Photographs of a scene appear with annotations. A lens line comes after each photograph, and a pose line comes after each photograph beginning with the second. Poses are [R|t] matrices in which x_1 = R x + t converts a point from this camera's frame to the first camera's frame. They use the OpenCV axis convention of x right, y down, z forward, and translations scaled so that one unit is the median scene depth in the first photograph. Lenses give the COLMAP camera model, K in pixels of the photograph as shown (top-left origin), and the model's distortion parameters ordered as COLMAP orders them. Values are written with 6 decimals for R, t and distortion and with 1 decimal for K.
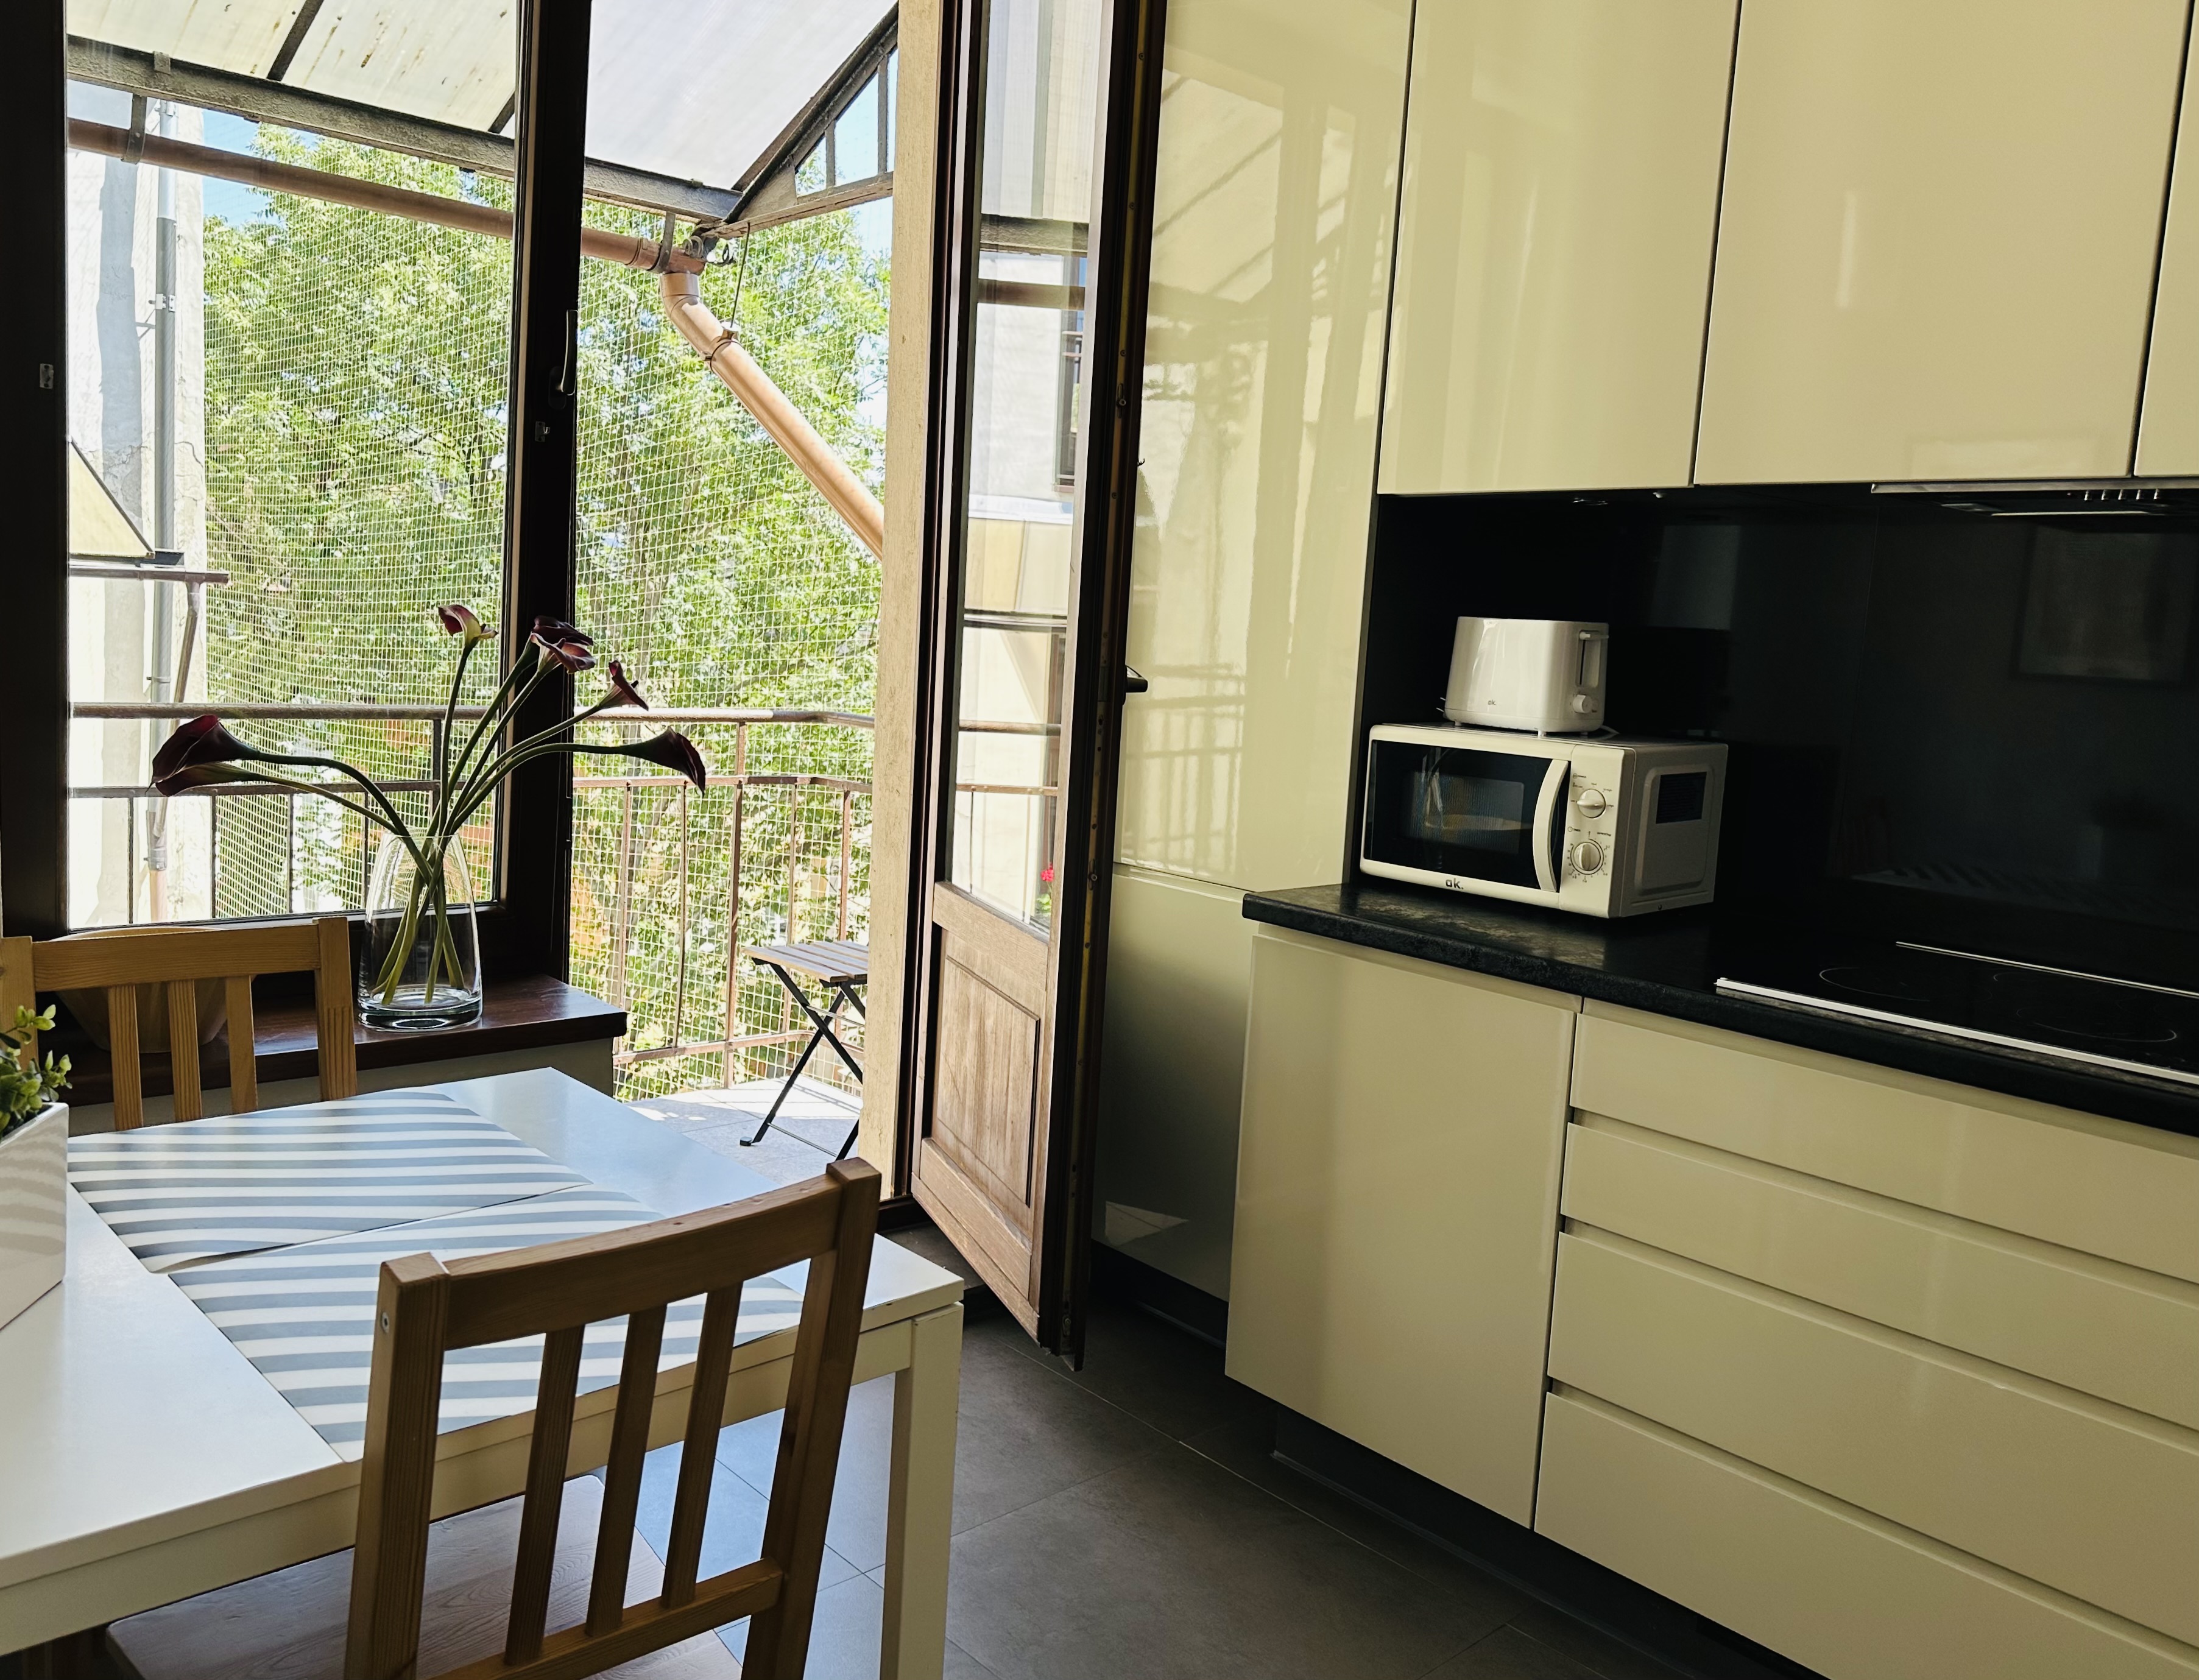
lens RADIAL K [[1652.6, 0, 1099.5], [0, 1652.6, 840.0], [0, 0, 1]] dist [0.112996, -0.179066]
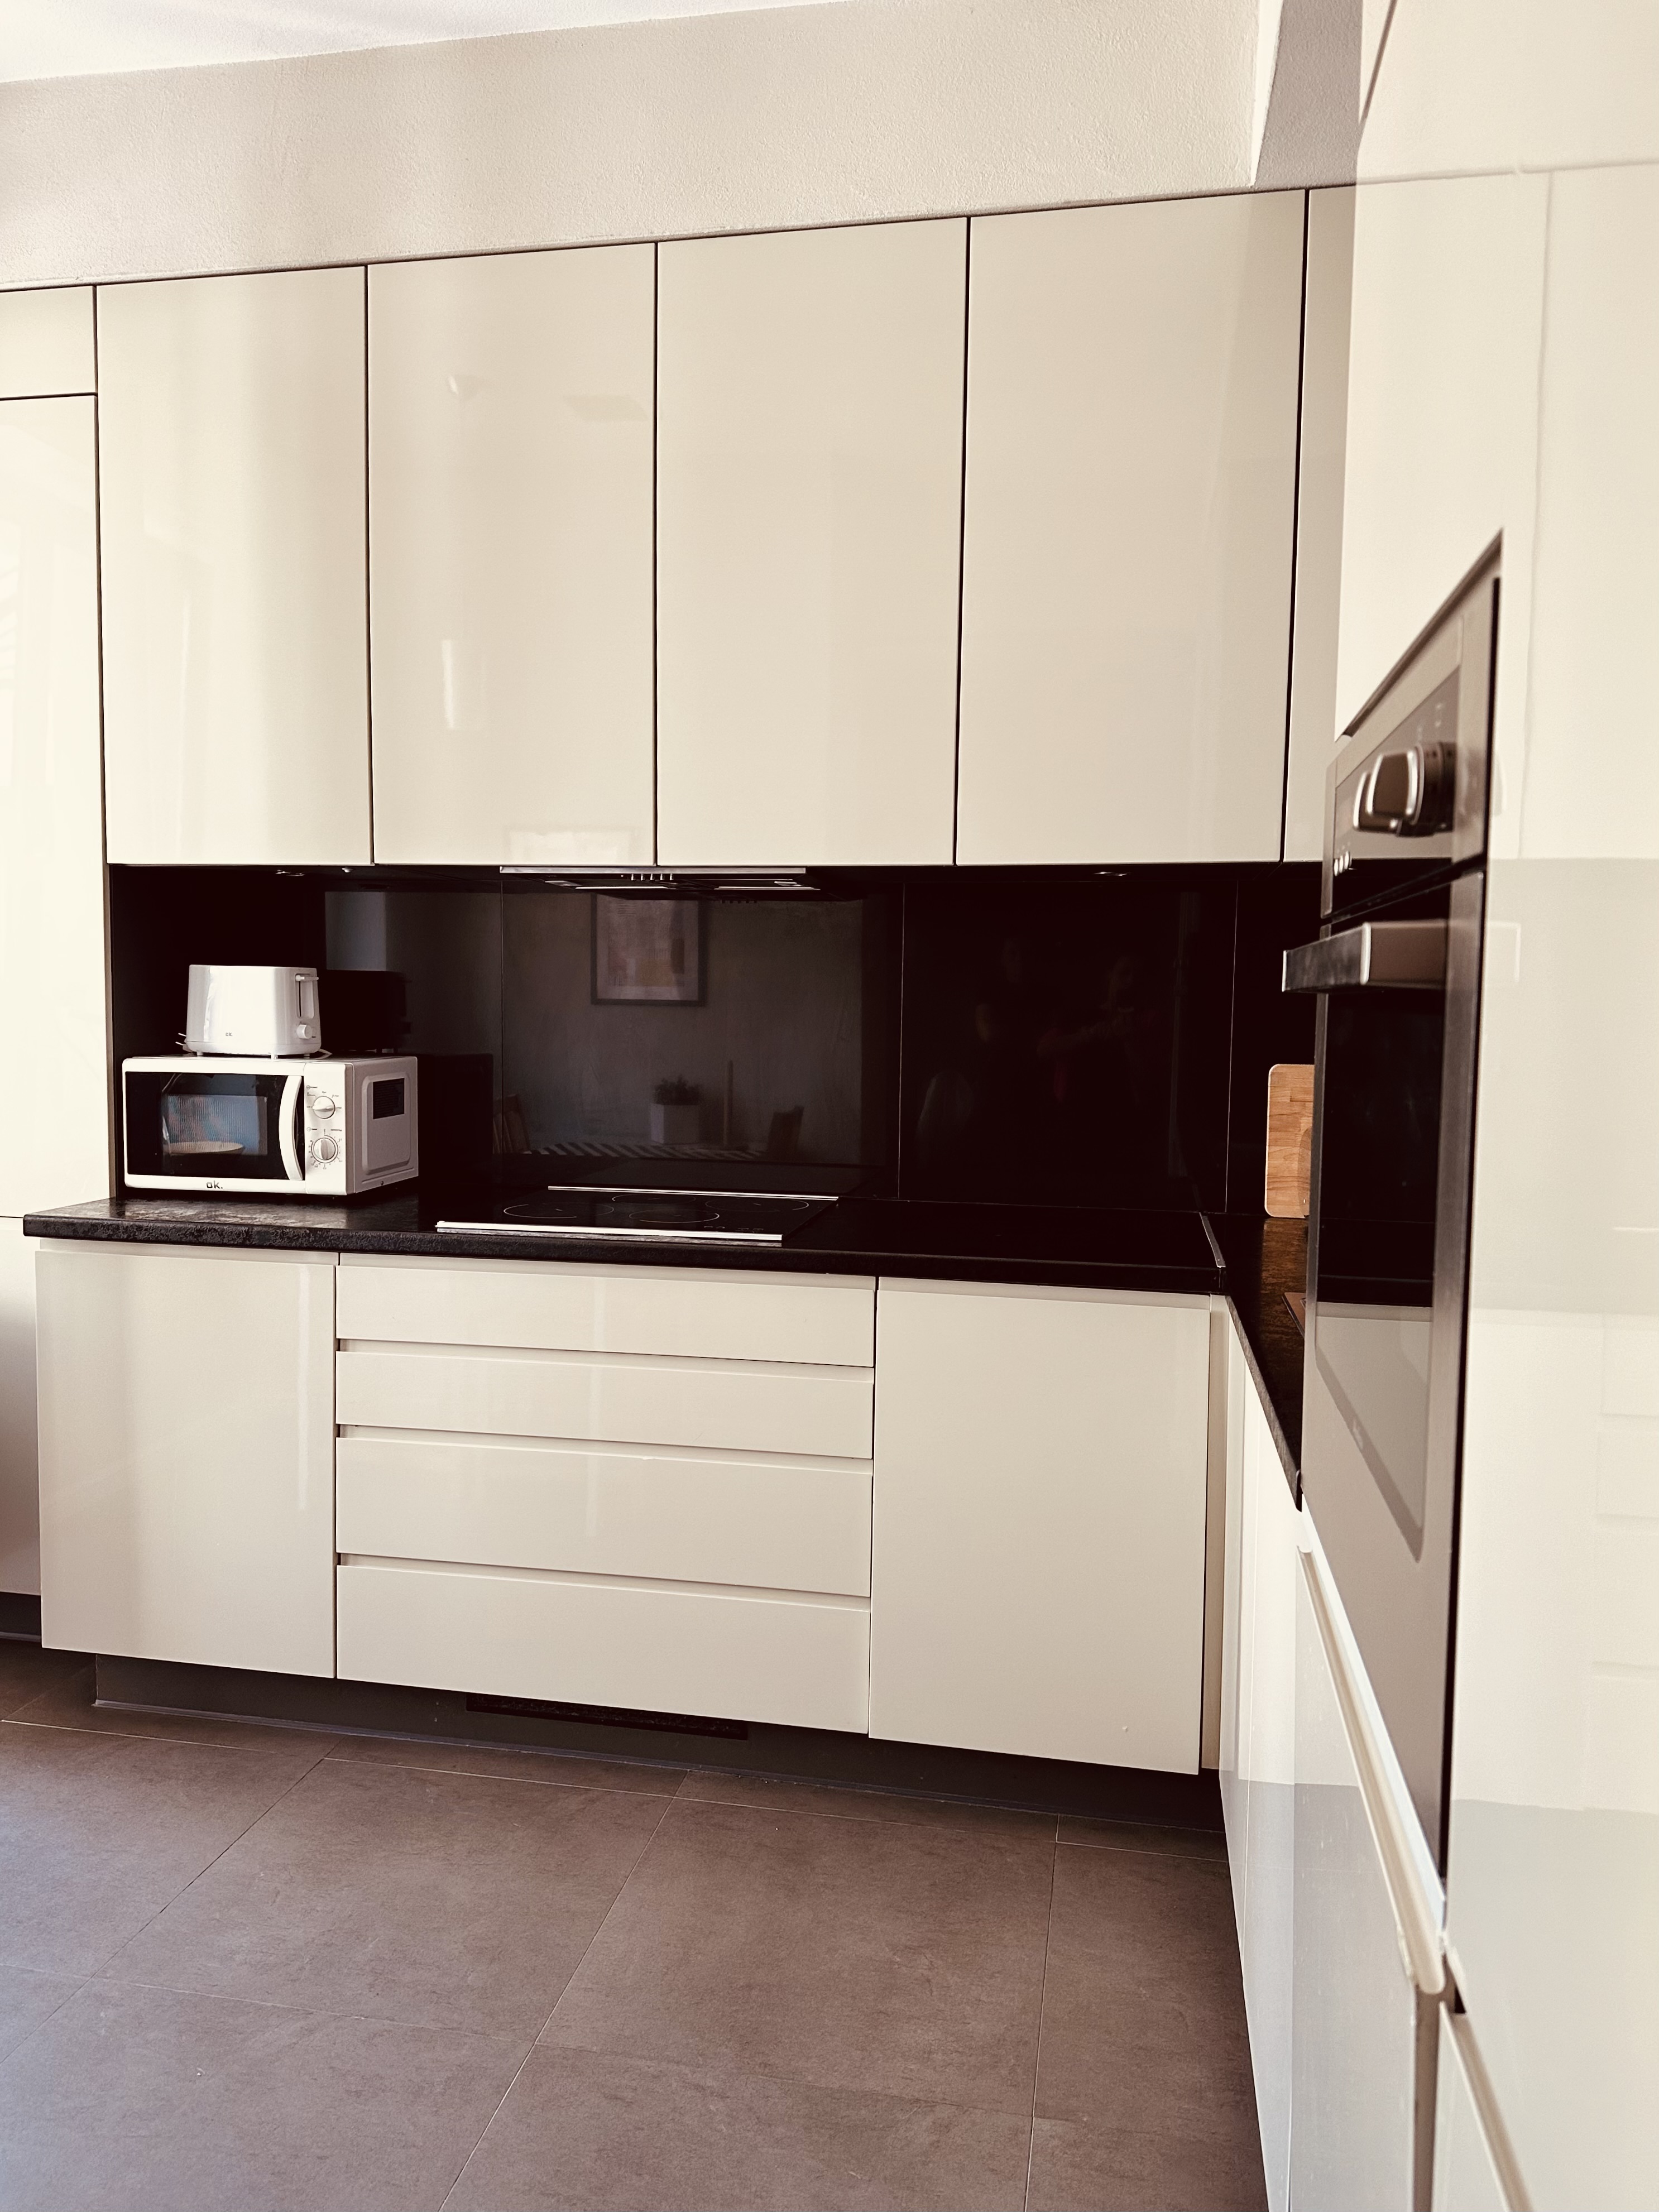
lens RADIAL K [[1547.2, 0, 829.5], [0, 1547.2, 1106.0], [0, 0, 1]] dist [0.029610, 0.000275]
pose [[0.793392, -0.080759, 0.603330, -0.111308], [0.106714, 0.994263, -0.007244, 0.025825], [-0.599284, 0.070131, 0.797459, -0.176677]]
